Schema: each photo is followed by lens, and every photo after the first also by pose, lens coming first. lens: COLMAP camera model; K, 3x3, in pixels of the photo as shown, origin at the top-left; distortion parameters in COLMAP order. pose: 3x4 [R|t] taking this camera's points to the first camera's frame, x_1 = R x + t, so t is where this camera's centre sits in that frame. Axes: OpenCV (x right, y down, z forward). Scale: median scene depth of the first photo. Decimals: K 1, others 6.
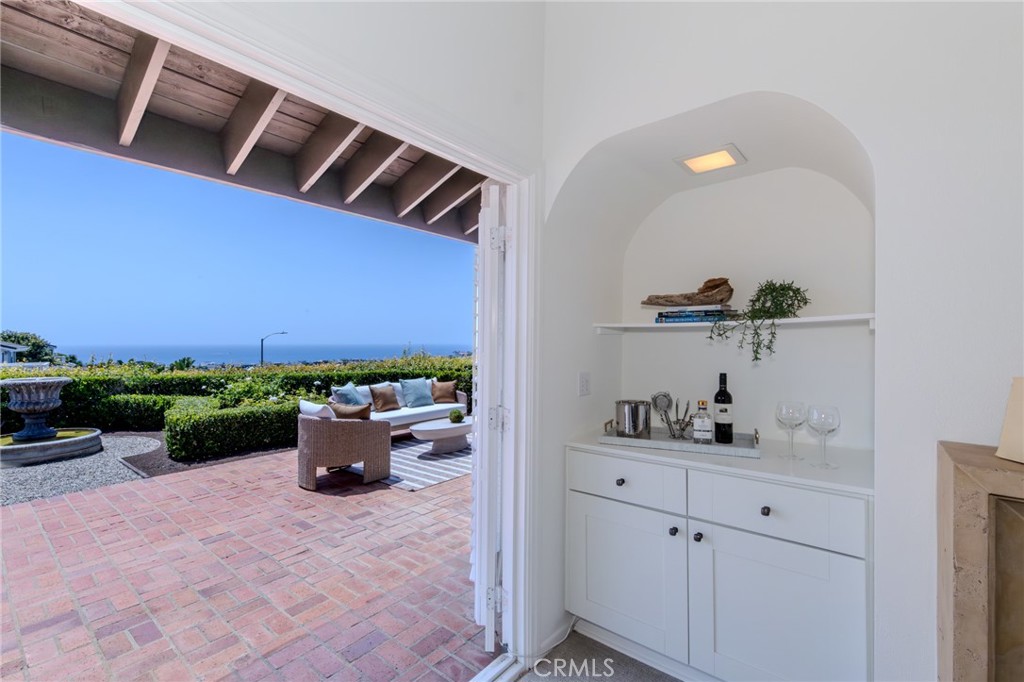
lens RADIAL K [[447.9, 0, 511.8], [0, 447.9, 341.3], [0, 0, 1]] dist [0.002446, -0.001116]
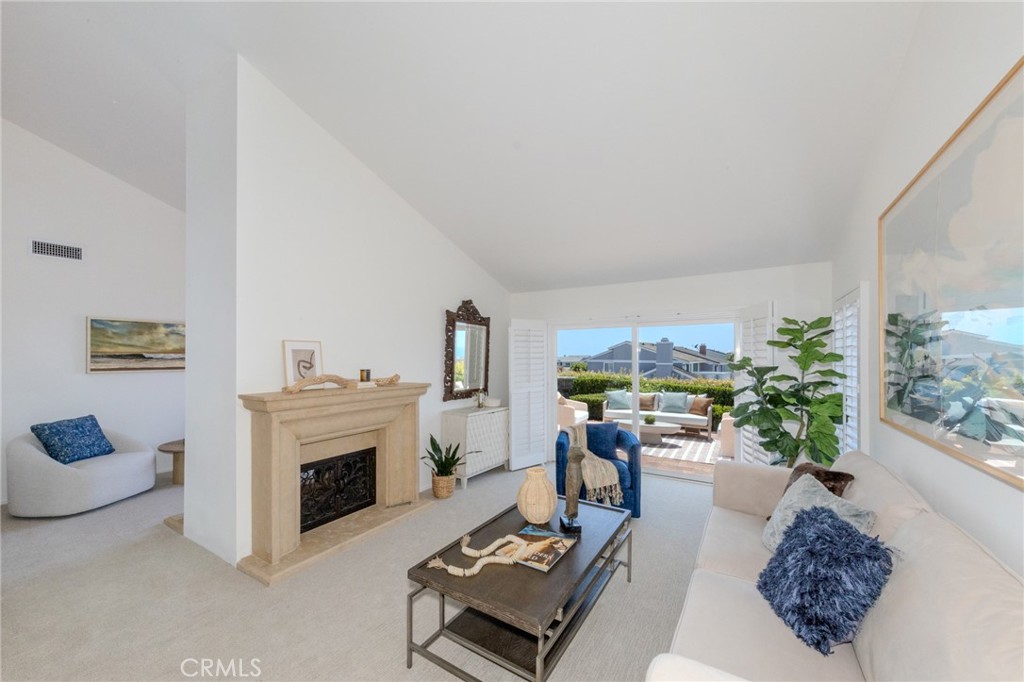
lens RADIAL K [[375.9, 0, 512.3], [0, 375.9, 354.6], [0, 0, 1]] dist [0.005669, -0.000200]
pose [[0.111235, -0.007749, -0.993764, 0.994722], [-0.001176, 0.999968, -0.007929, -0.022959], [0.993793, 0.002050, 0.111222, 0.449604]]
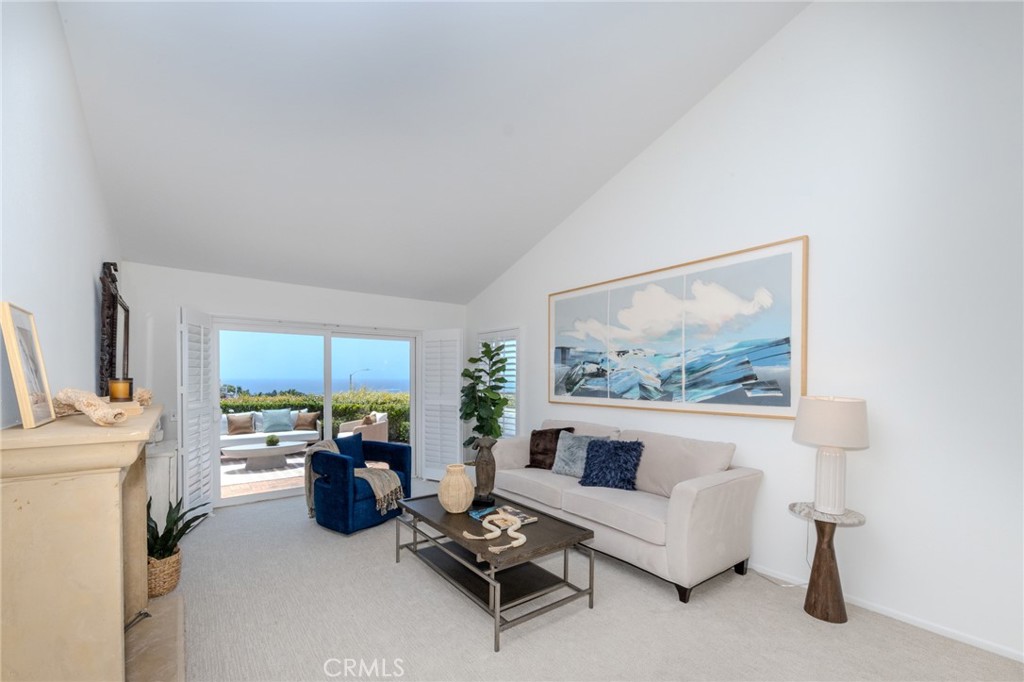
lens RADIAL K [[425.1, 0, 494.6], [0, 425.1, 386.5], [0, 0, 1]] dist [0.009716, -0.000233]
pose [[0.966349, 0.009682, -0.257054, 0.763468], [-0.003670, 0.999709, 0.023860, -0.010466], [0.257210, -0.022114, 0.966102, 0.032764]]
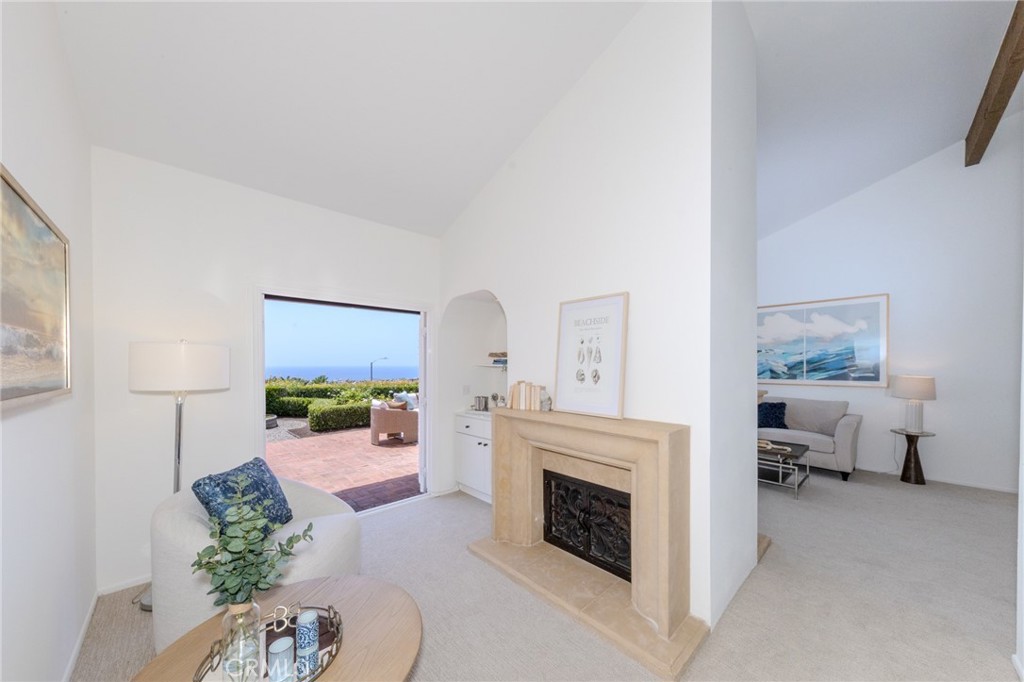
lens RADIAL K [[352.0, 0, 512.0], [0, 352.0, 370.1], [0, 0, 1]] dist [-0.001068, 0.000224]
pose [[0.990743, 0.002707, -0.135724, 0.243542], [-0.000200, 0.999829, 0.018480, -0.015877], [0.135751, -0.018282, 0.990574, -0.305182]]
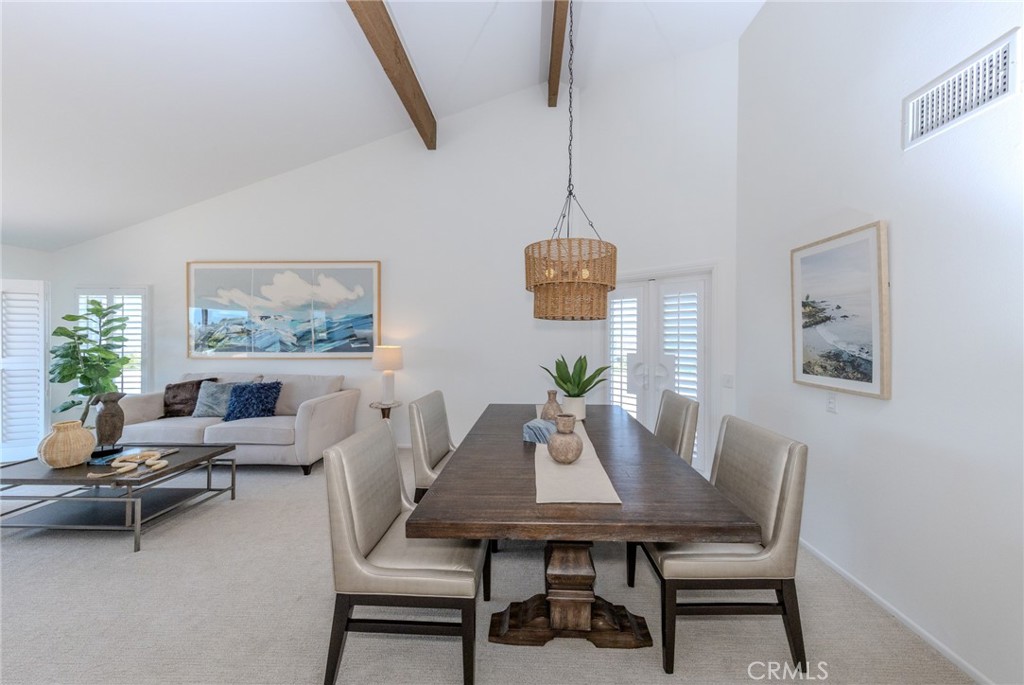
lens RADIAL K [[352.0, 0, 538.7], [0, 352.0, 332.4], [0, 0, 1]] dist [-0.001068, 0.000224]
pose [[0.789000, 0.003250, 0.614384, 0.785603], [-0.003913, 0.999992, -0.000265, -0.019501], [-0.614380, -0.002195, 0.789007, -0.213700]]
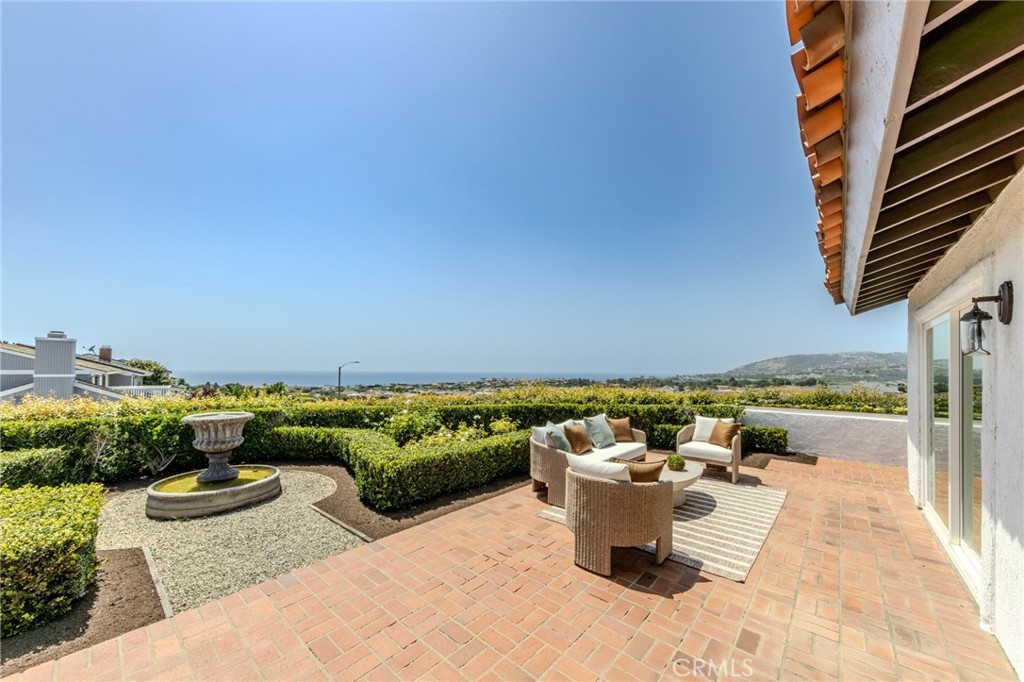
lens RADIAL K [[375.9, 0, 508.3], [0, 375.9, 368.1], [0, 0, 1]] dist [0.005669, -0.000200]
pose [[0.998399, 0.006805, -0.056153, -0.410342], [-0.007020, 0.999969, -0.003626, -0.012294], [0.056127, 0.004015, 0.998416, 0.249688]]
